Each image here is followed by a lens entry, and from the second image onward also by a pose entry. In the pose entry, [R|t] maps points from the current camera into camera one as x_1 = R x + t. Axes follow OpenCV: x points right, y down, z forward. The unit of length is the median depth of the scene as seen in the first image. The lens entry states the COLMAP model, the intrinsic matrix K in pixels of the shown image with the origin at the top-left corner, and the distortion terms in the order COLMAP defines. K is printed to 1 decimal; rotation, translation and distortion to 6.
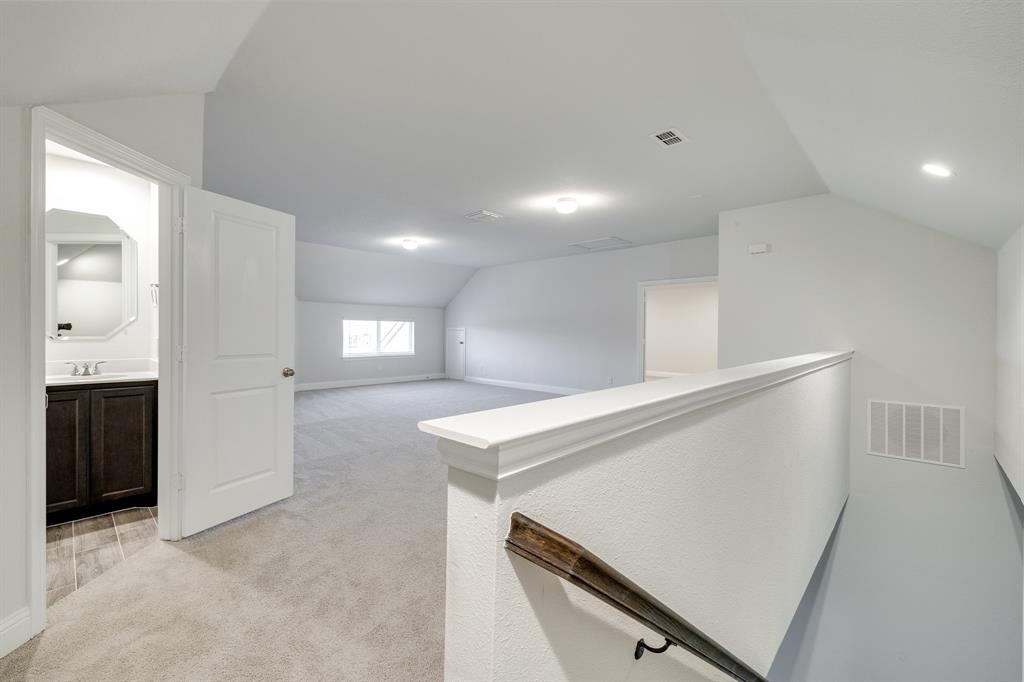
lens RADIAL K [[437.1, 0, 505.1], [0, 437.1, 330.7], [0, 0, 1]] dist [0.001591, 0.000470]
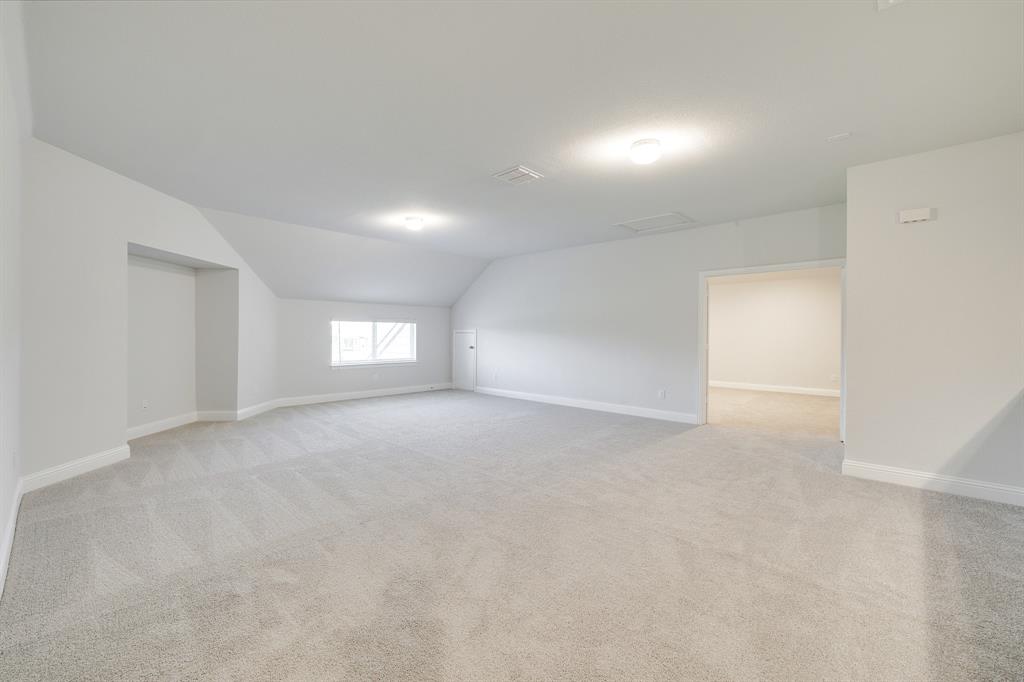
lens RADIAL K [[437.1, 0, 505.1], [0, 437.1, 330.7], [0, 0, 1]] dist [0.001591, 0.000470]
pose [[0.999969, -0.002865, 0.007293, -0.048406], [0.002901, 0.999983, -0.004972, -0.000681], [-0.007278, 0.004993, 0.999961, 0.172243]]
